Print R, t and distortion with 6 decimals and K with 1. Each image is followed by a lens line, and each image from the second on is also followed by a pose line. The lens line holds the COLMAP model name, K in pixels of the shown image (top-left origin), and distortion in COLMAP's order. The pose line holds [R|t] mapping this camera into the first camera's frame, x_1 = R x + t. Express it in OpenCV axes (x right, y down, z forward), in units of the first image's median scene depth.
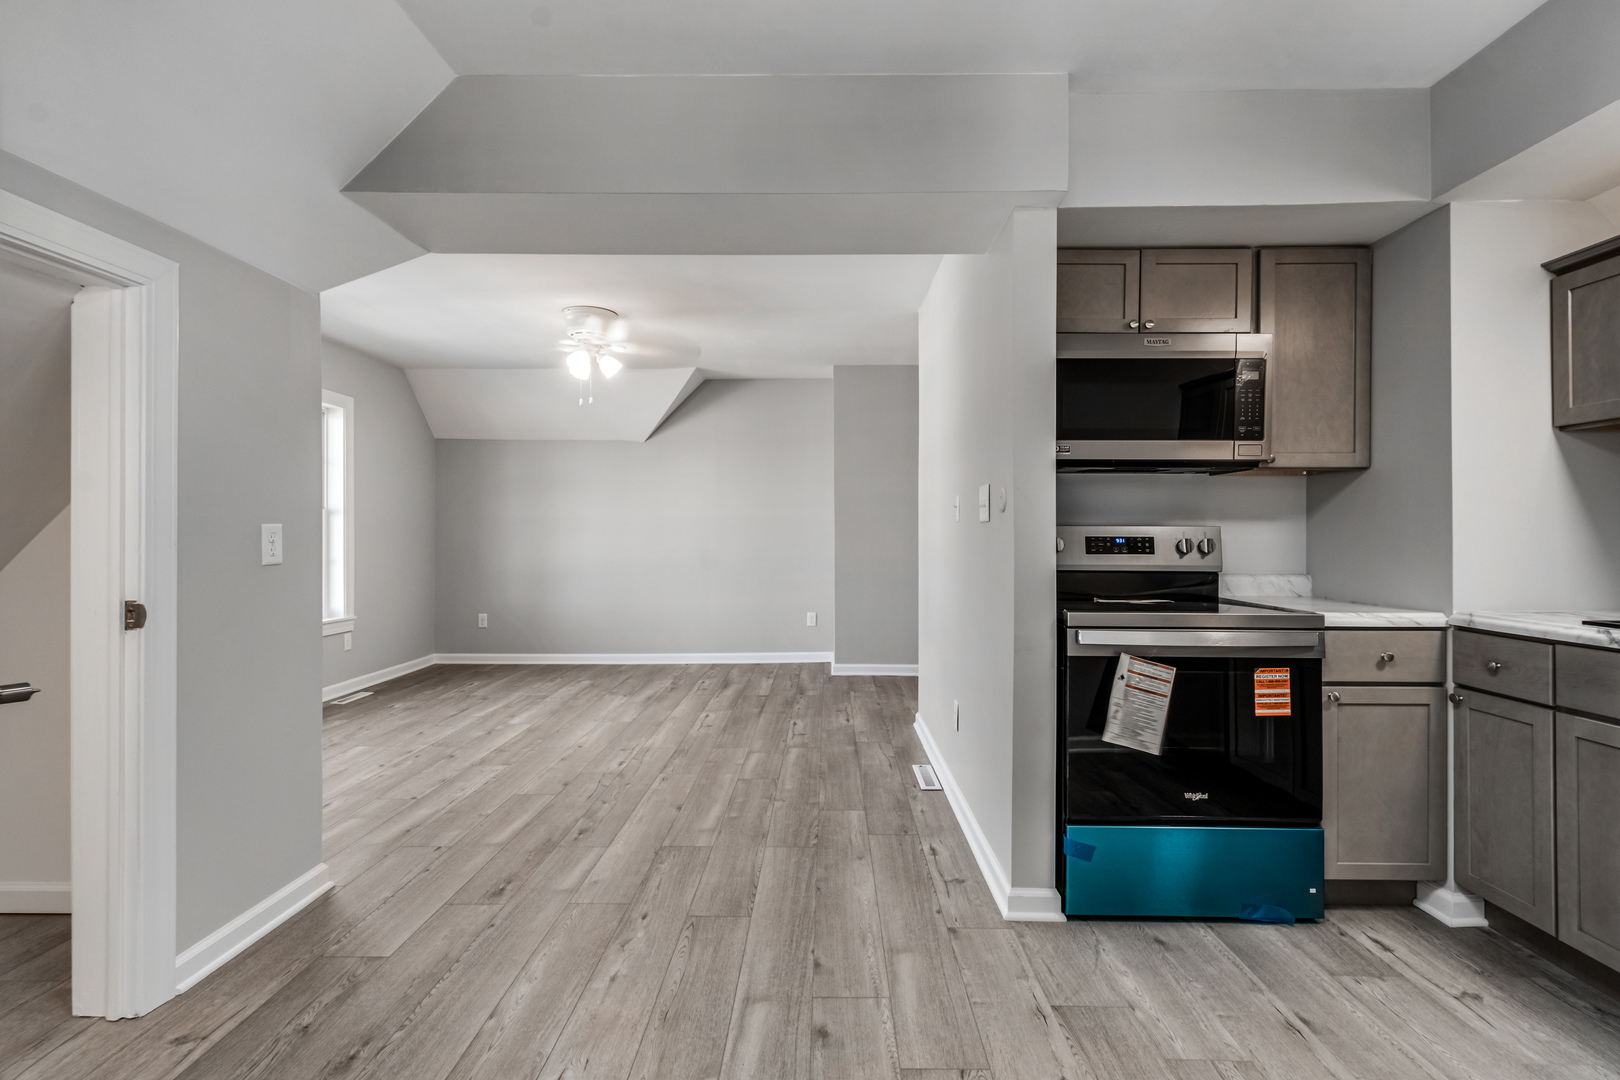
lens RADIAL K [[715.8, 0, 803.0], [0, 715.8, 539.8], [0, 0, 1]] dist [-0.000984, -0.000494]
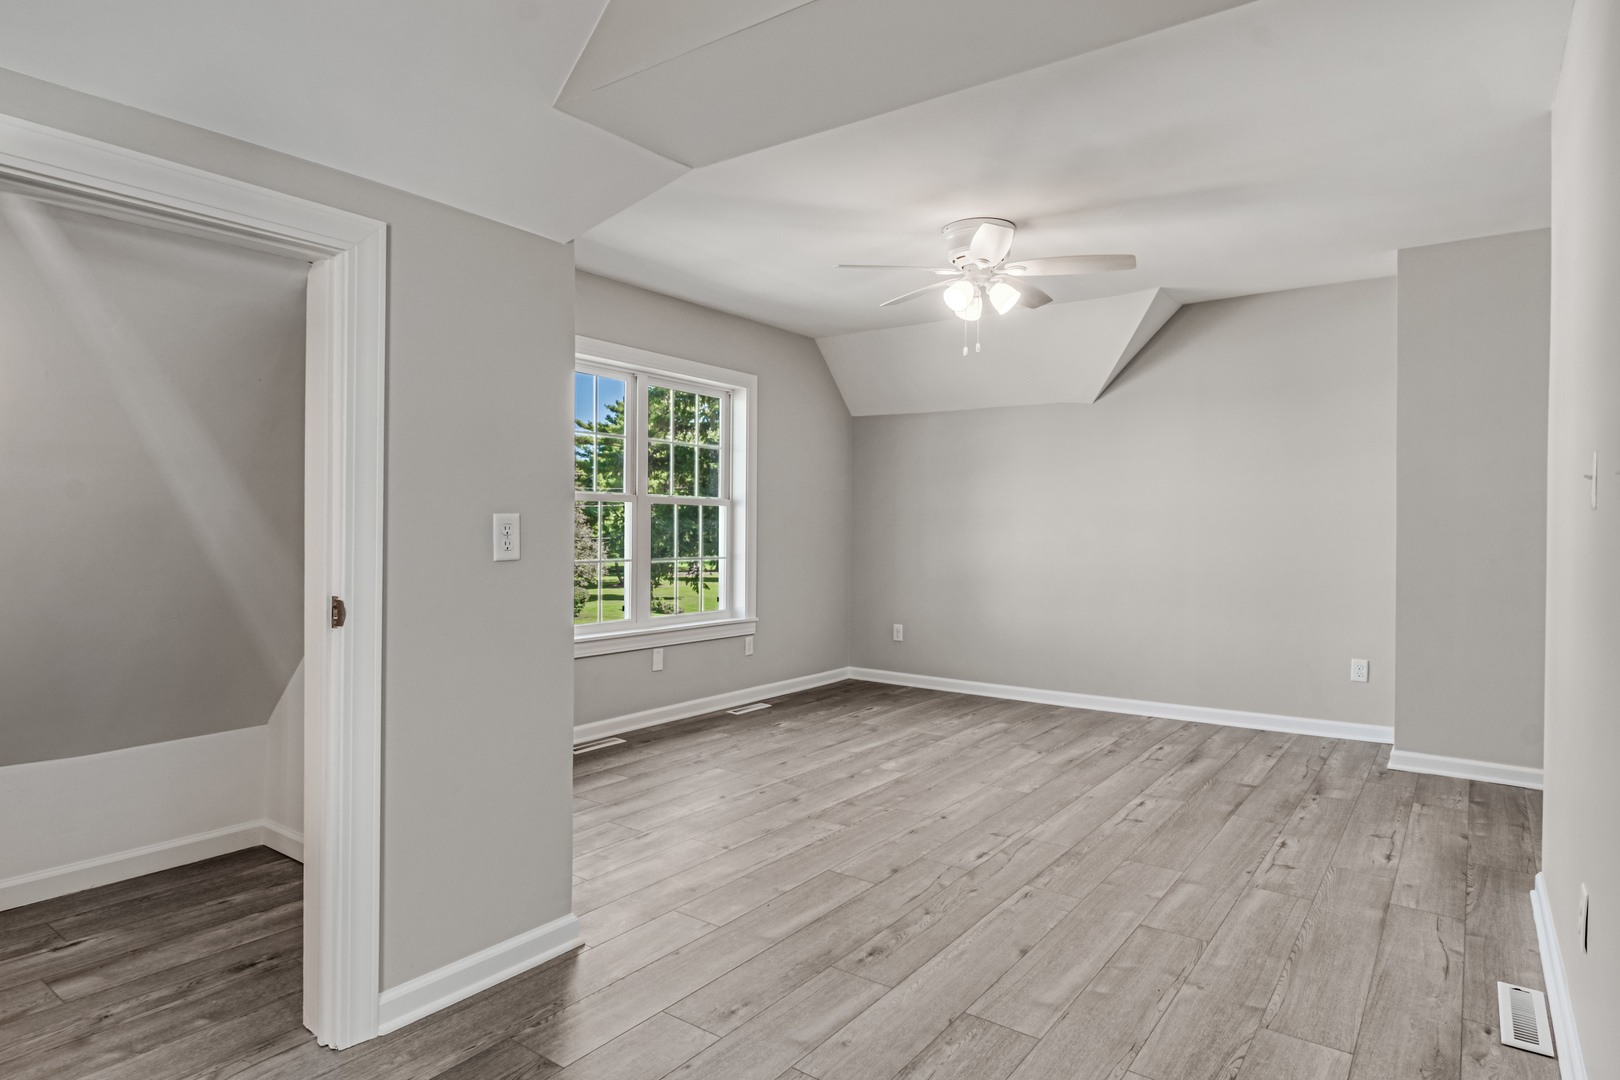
lens RADIAL K [[886.6, 0, 809.3], [0, 886.6, 541.0], [0, 0, 1]] dist [0.002582, -0.005337]
pose [[0.825842, 0.016256, -0.563667, 0.099744], [-0.013764, 0.999868, 0.008669, -0.002323], [0.563733, 0.000599, 0.825957, 0.195801]]
